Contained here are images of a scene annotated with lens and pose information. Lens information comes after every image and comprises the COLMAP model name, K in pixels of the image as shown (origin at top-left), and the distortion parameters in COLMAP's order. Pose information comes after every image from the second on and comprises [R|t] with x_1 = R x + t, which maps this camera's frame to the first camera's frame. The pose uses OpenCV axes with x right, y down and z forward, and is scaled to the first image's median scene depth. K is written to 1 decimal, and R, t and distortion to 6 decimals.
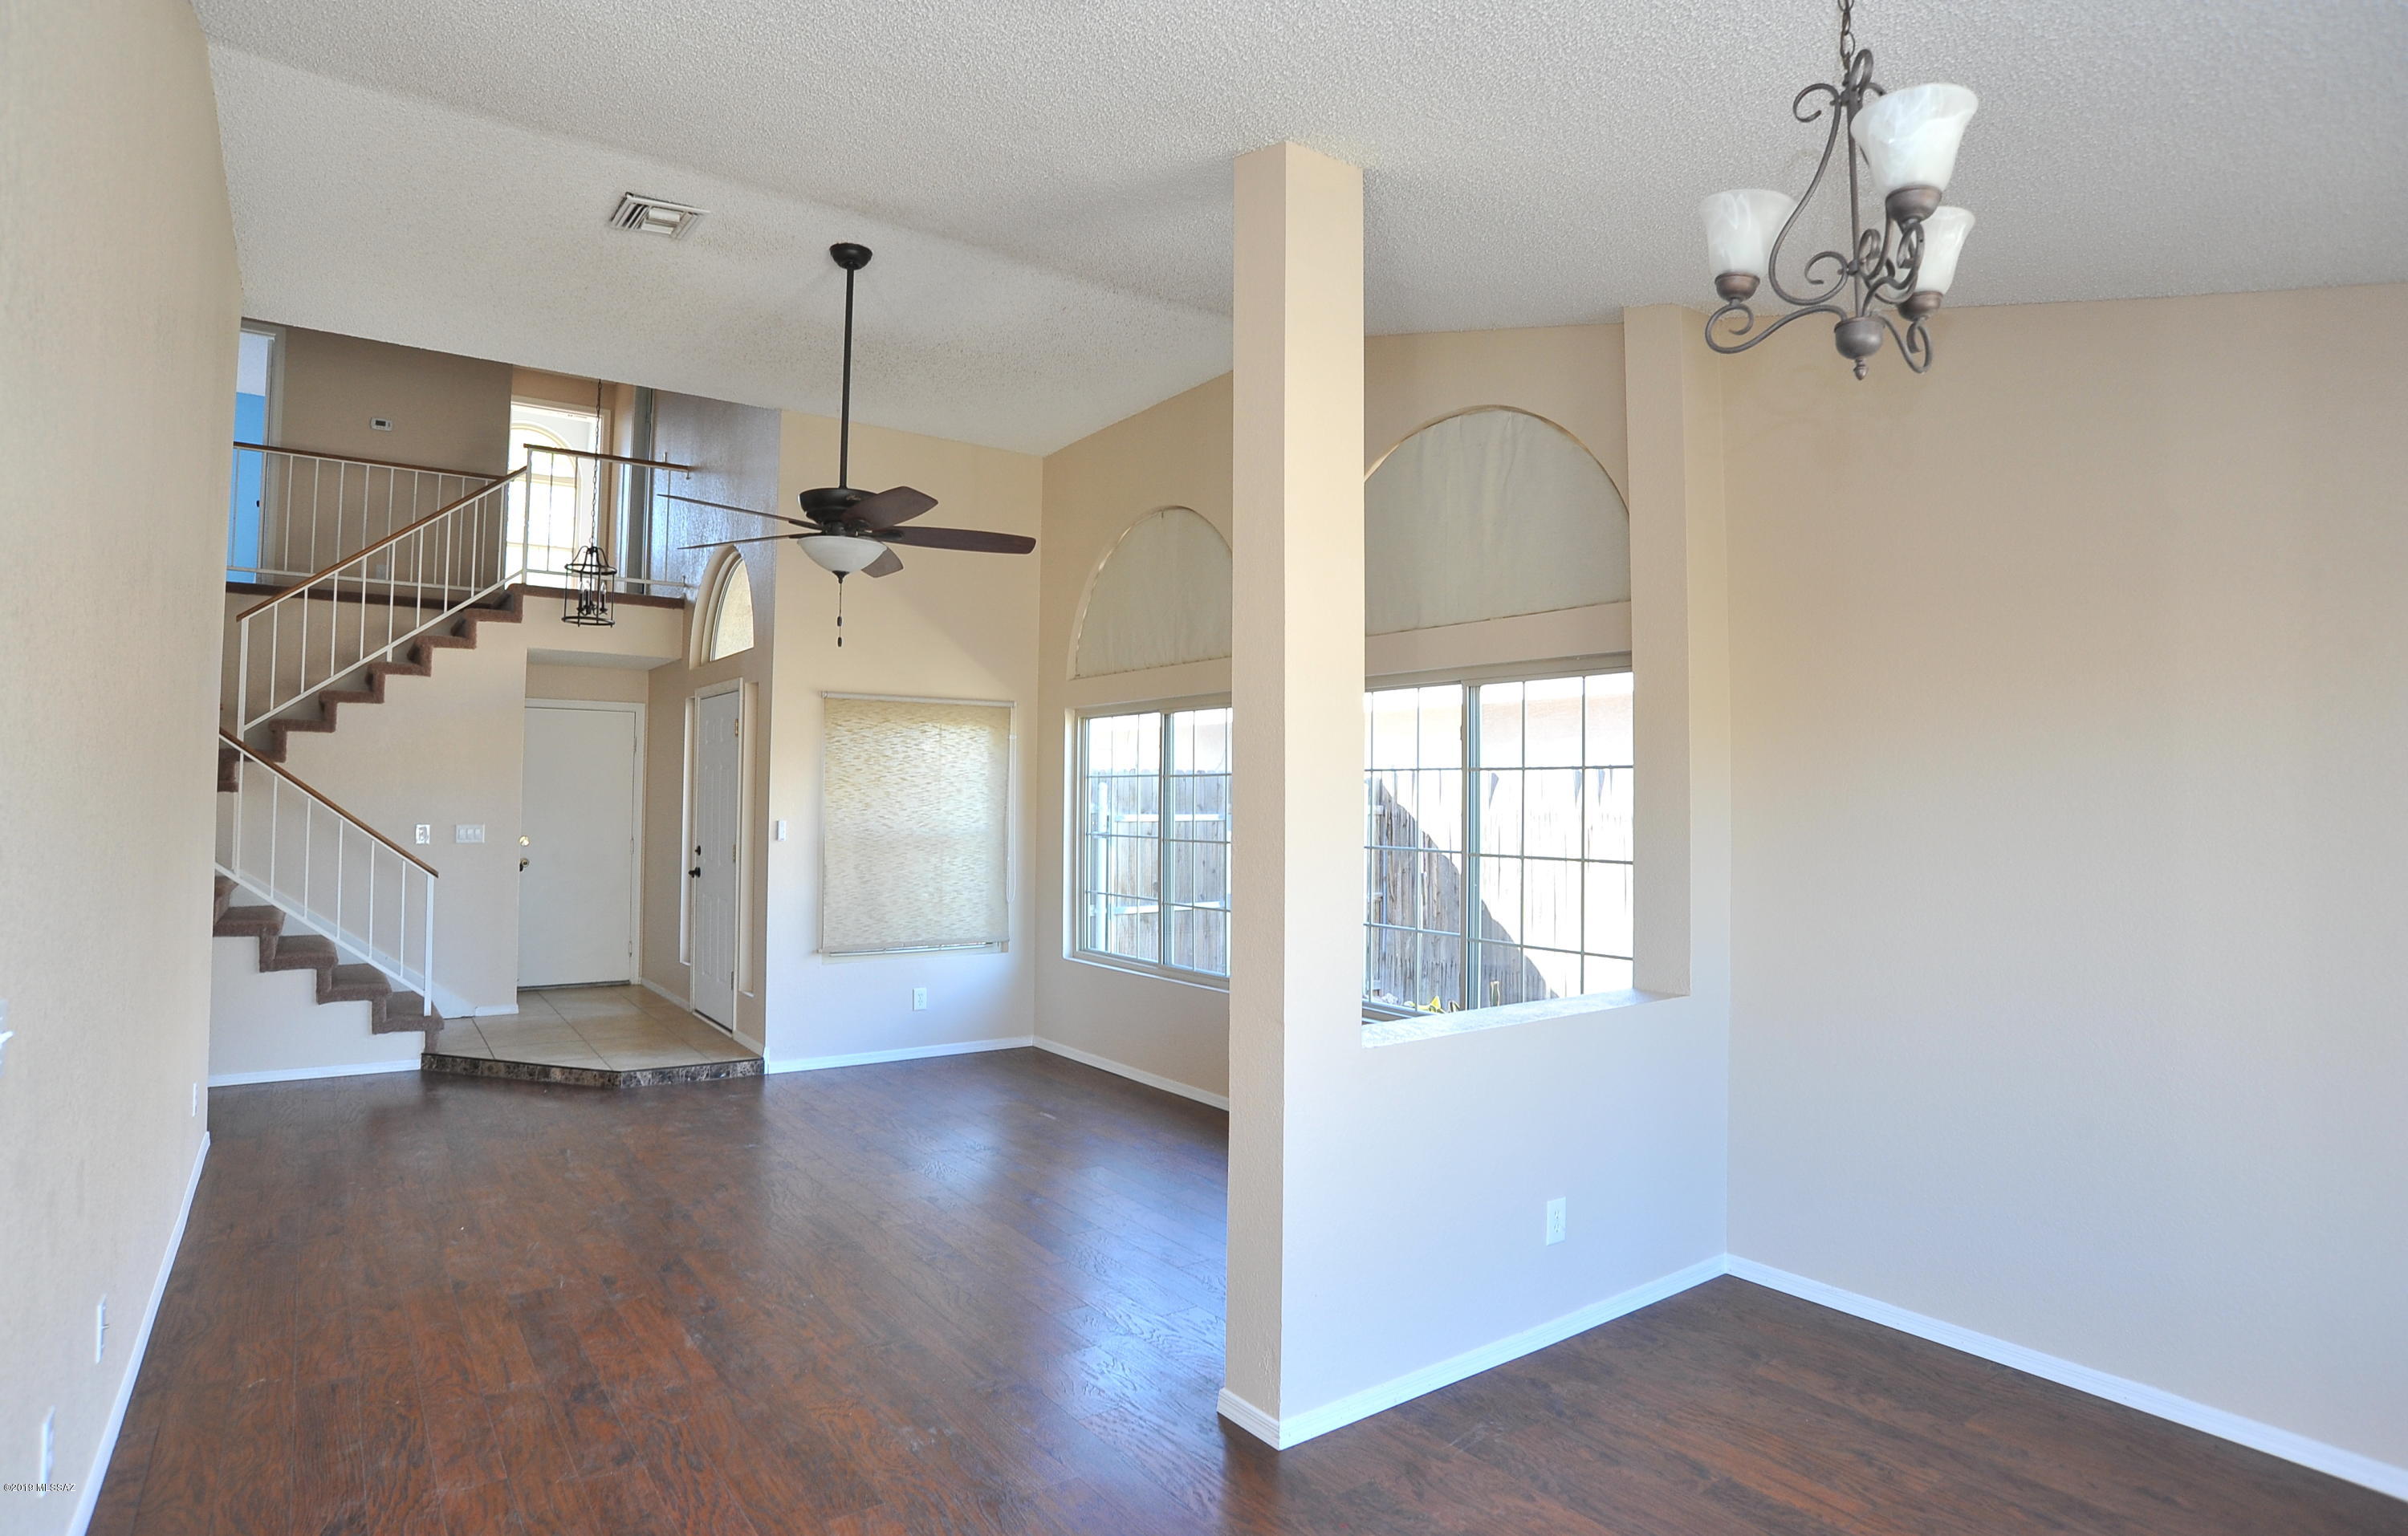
lens RADIAL K [[1252.6, 0, 1108.6], [0, 1252.6, 751.0], [0, 0, 1]] dist [-0.068064, 0.001651]
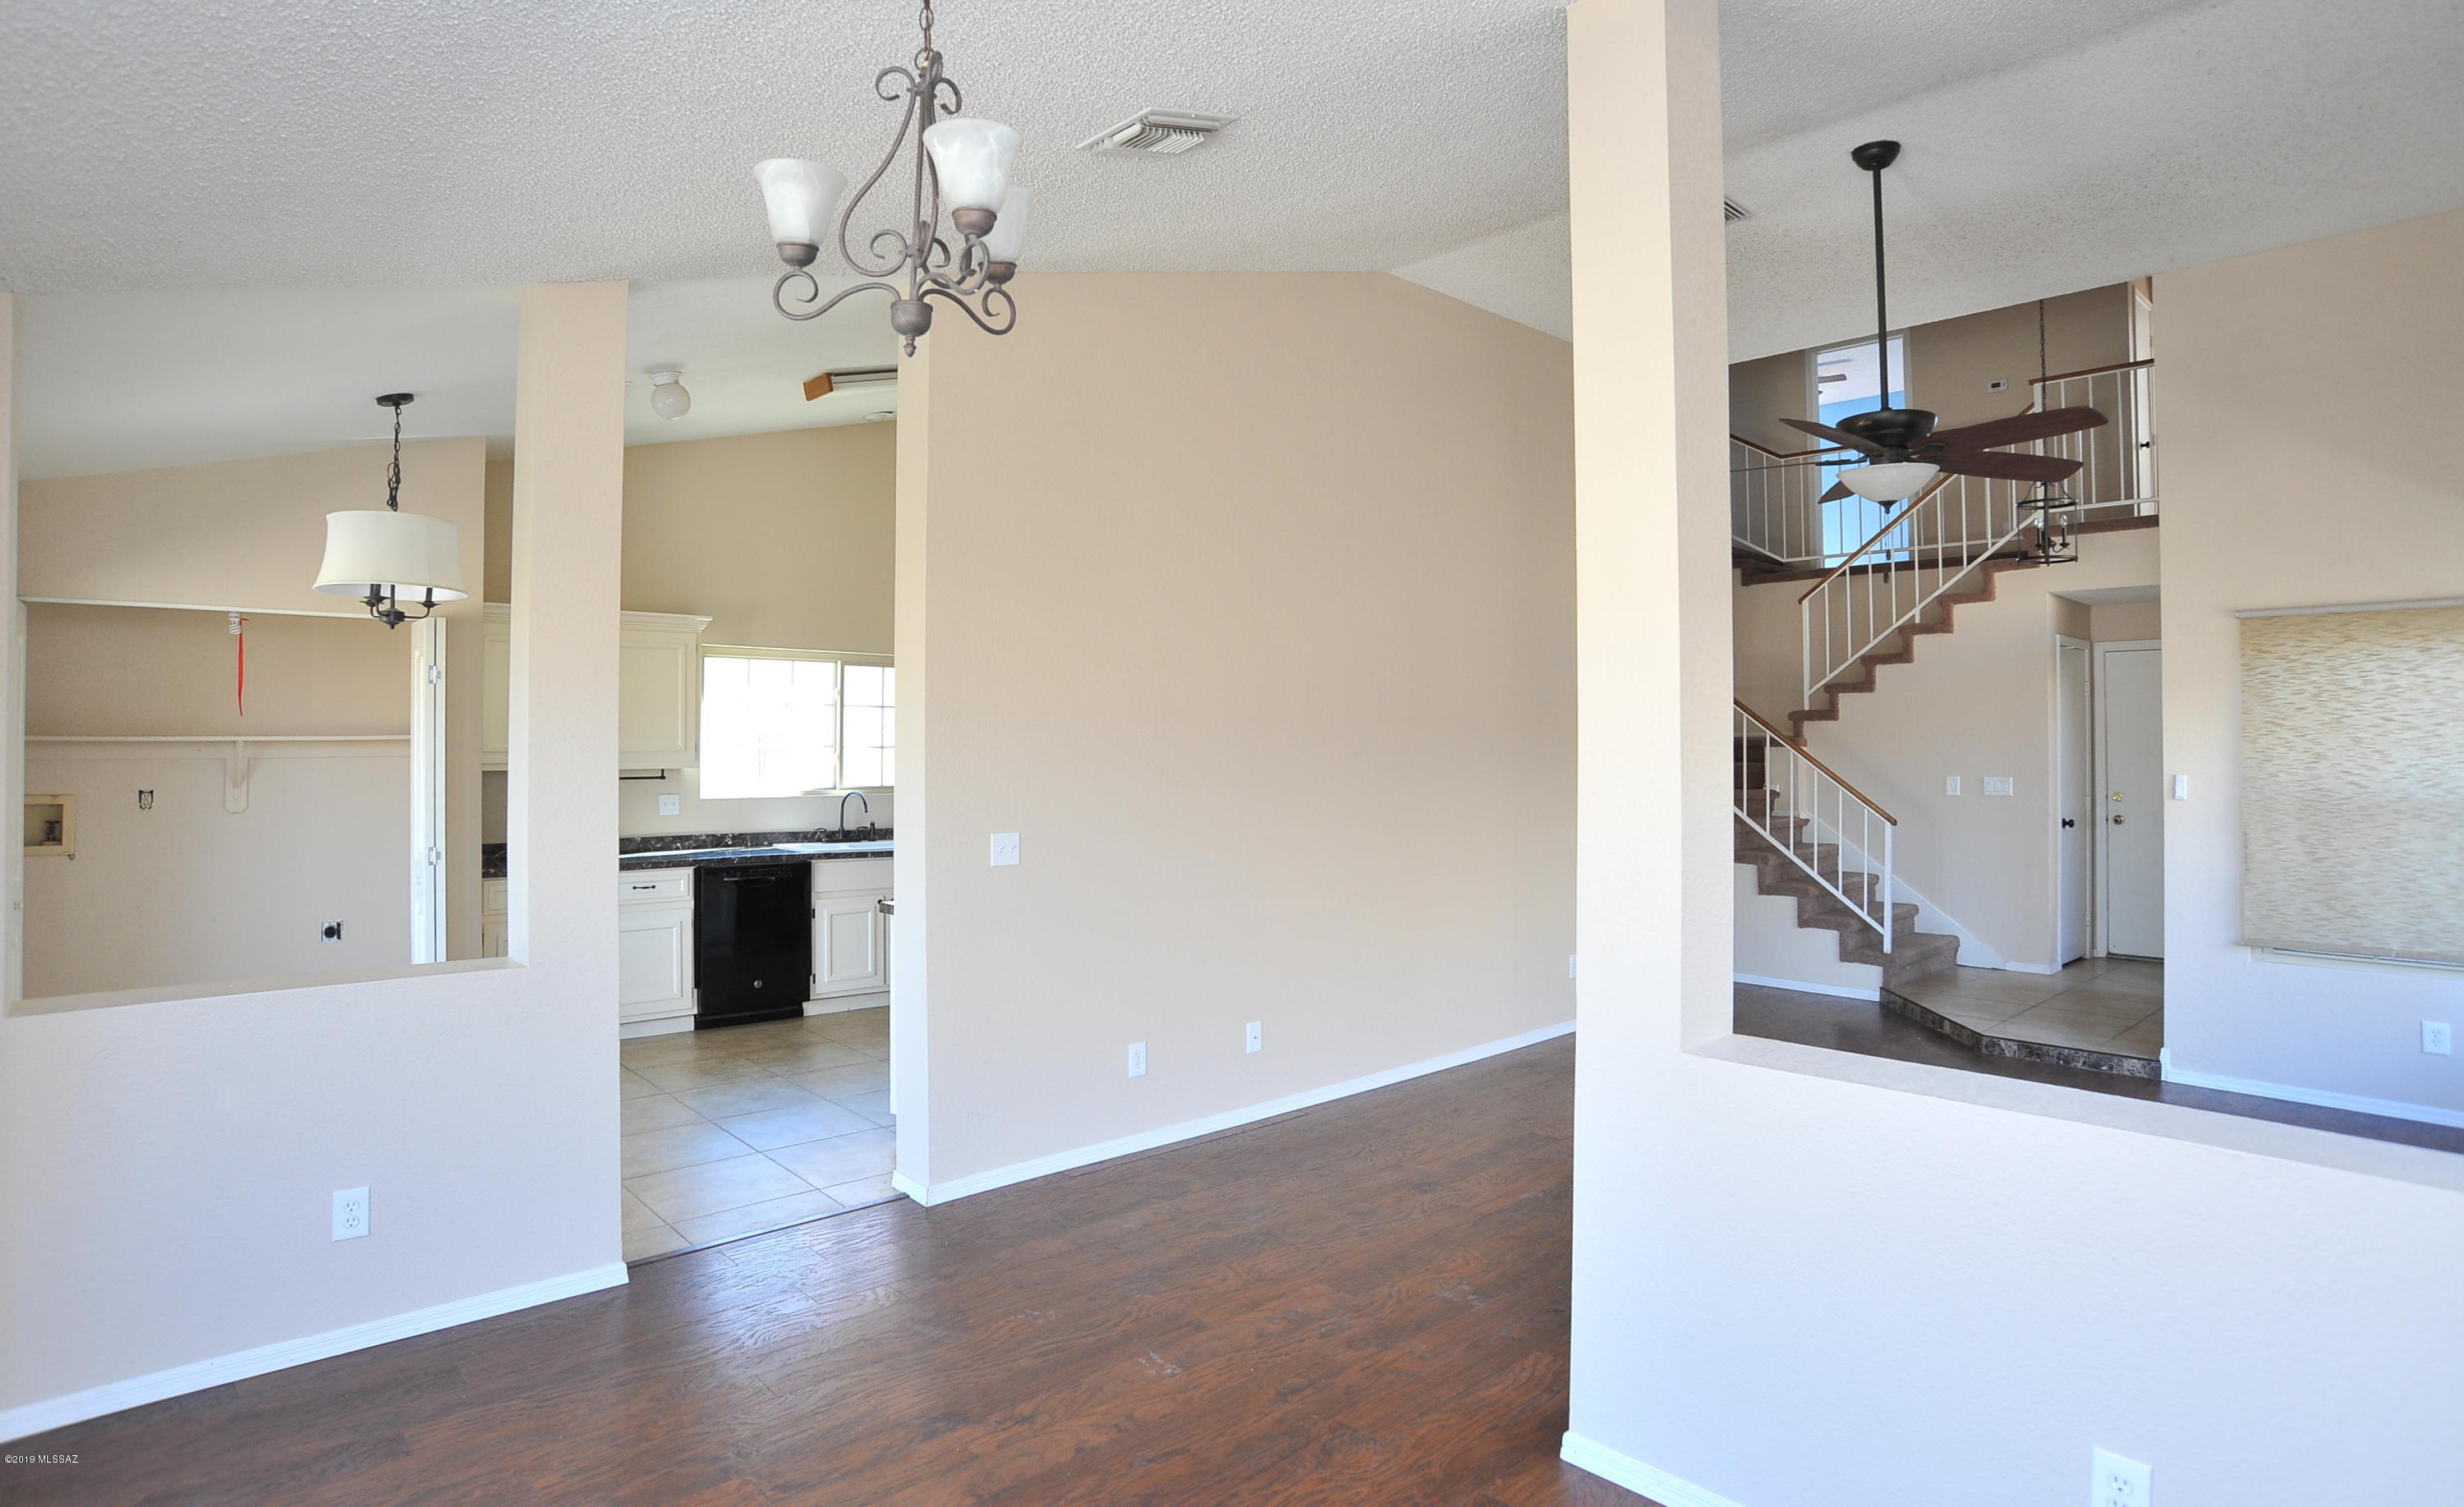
lens RADIAL K [[1261.2, 0, 1218.7], [0, 1261.2, 716.5], [0, 0, 1]] dist [-0.094905, 0.039524]
pose [[0.166188, -0.030154, -0.985633, 0.388774], [0.038133, 0.998981, -0.024133, 0.011870], [0.985357, -0.033574, 0.167168, 0.234868]]
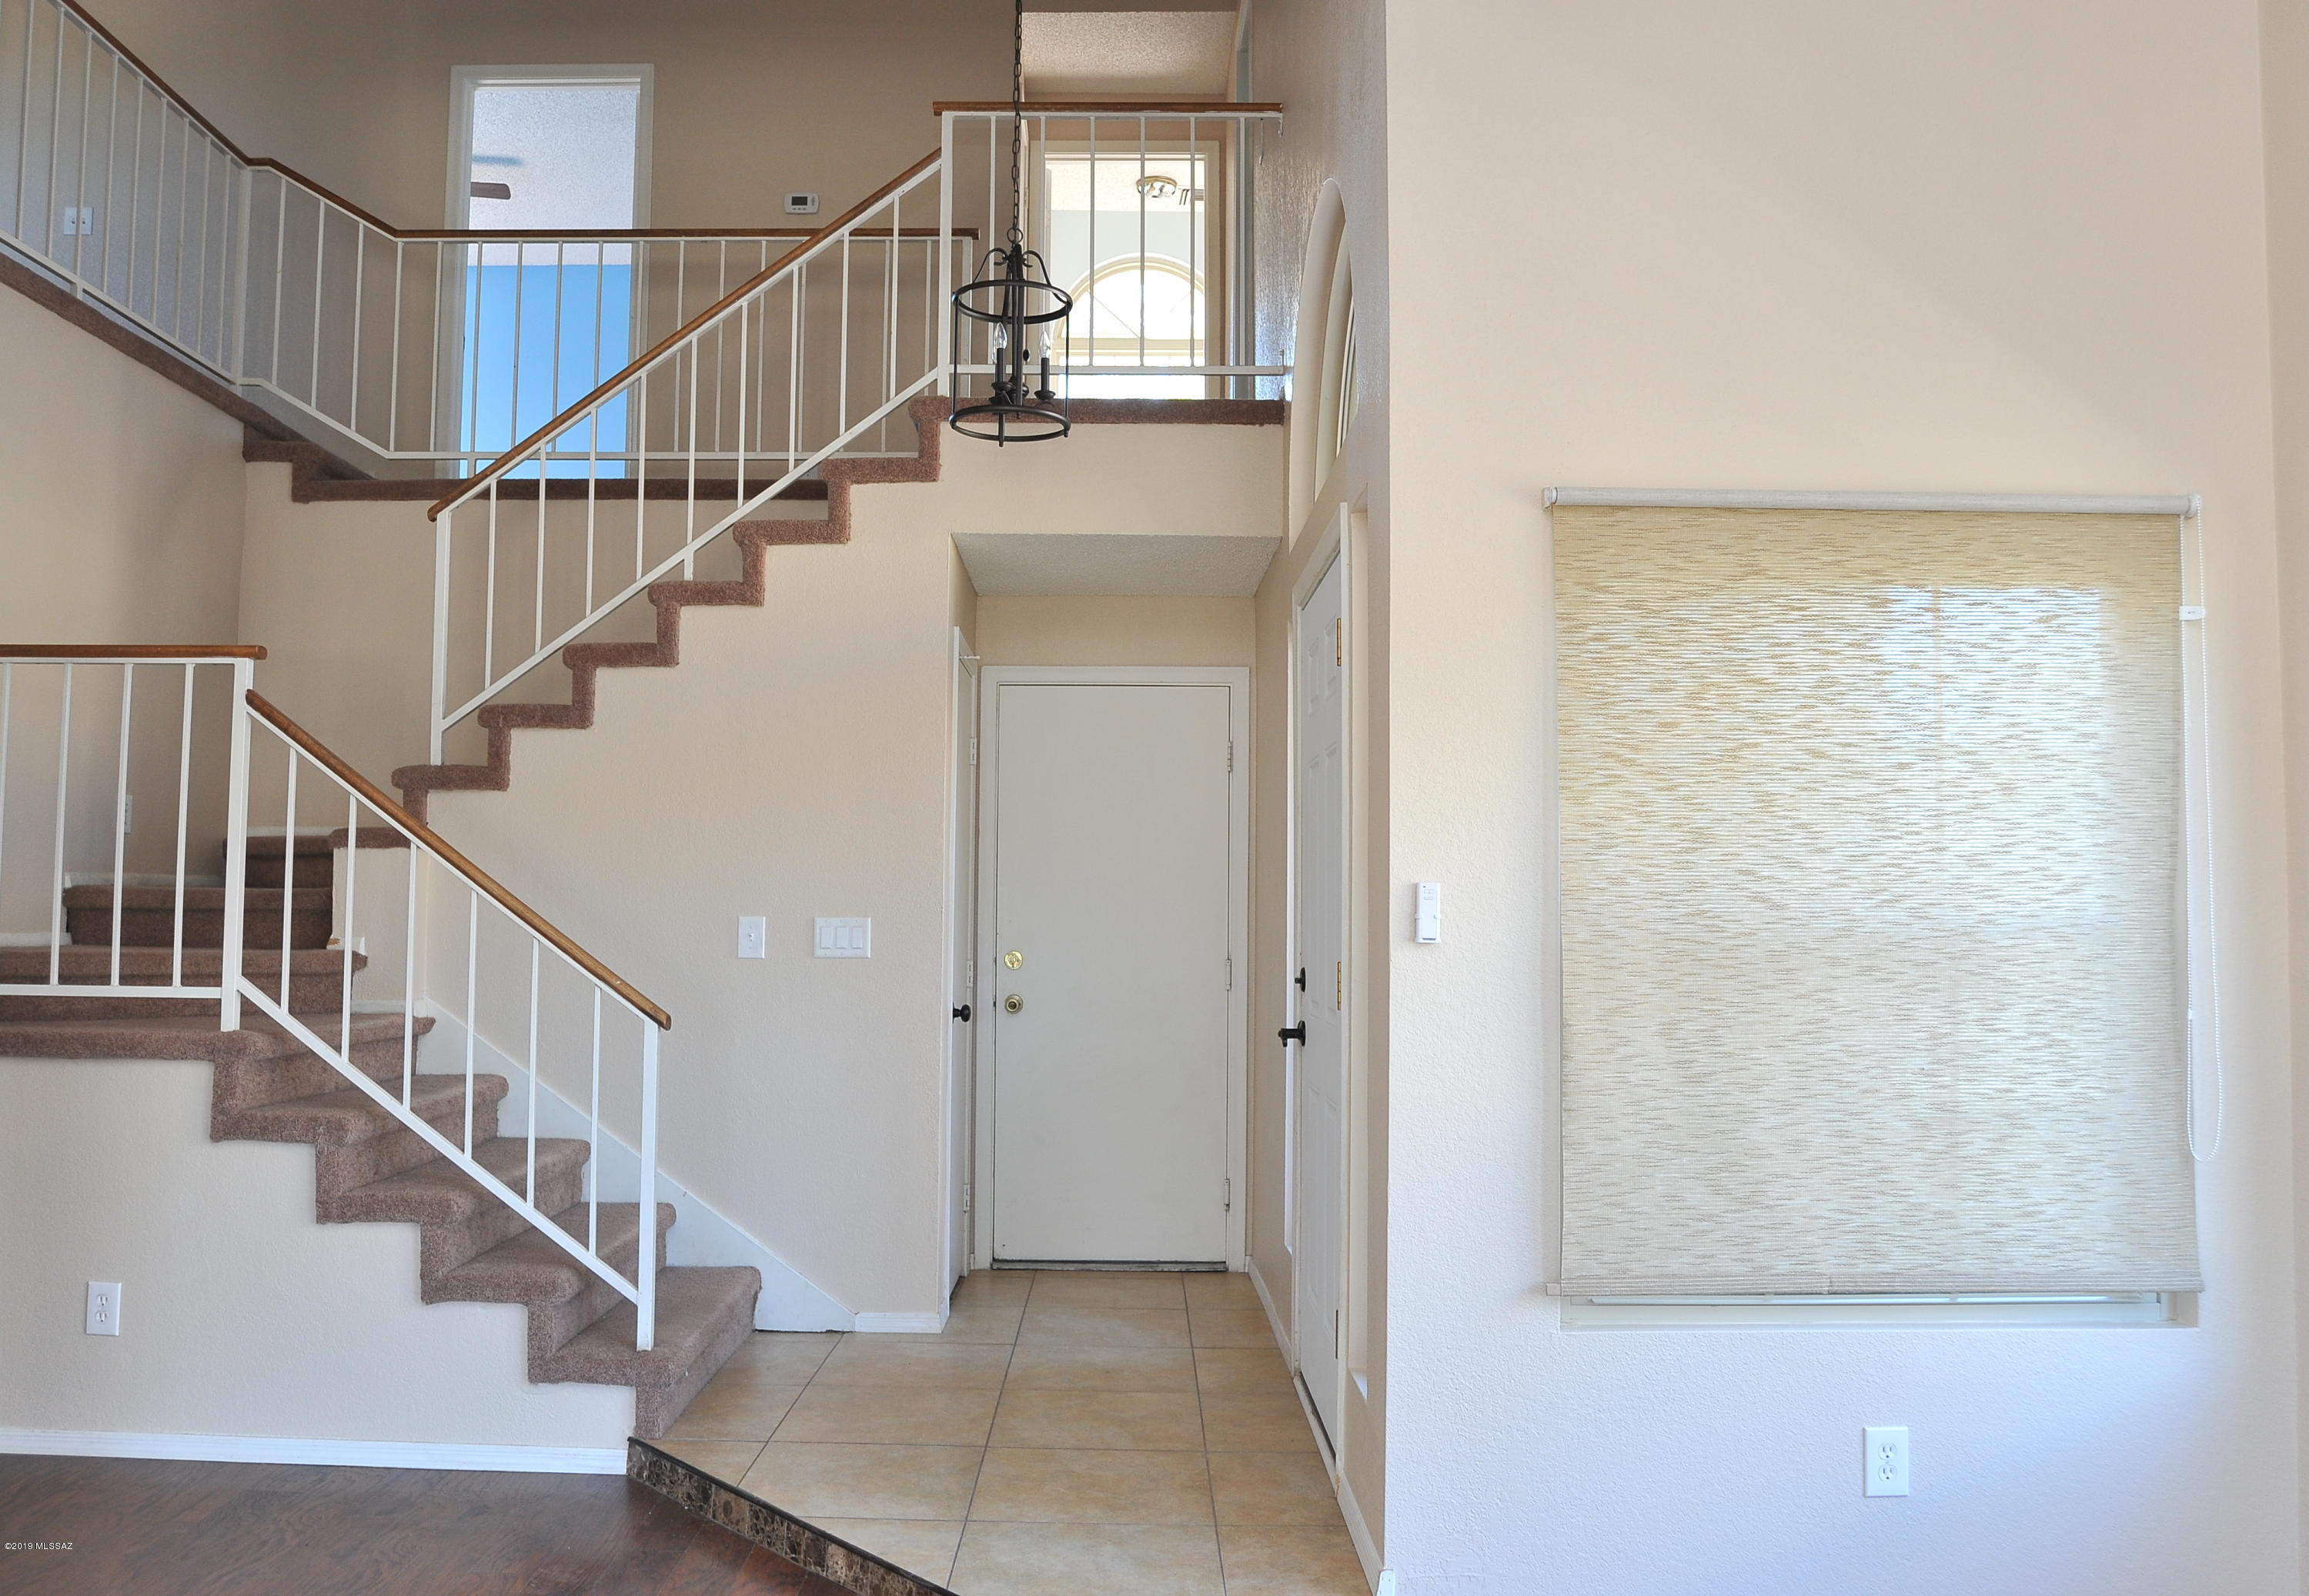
lens RADIAL K [[1819.6, 0, 1098.5], [0, 1819.6, 814.0], [0, 0, 1]] dist [-0.065453, 0.001787]
pose [[0.843101, -0.031823, -0.536812, -0.073357], [0.019209, 0.999393, -0.029076, 0.047104], [0.537412, 0.014202, 0.843201, 0.518533]]
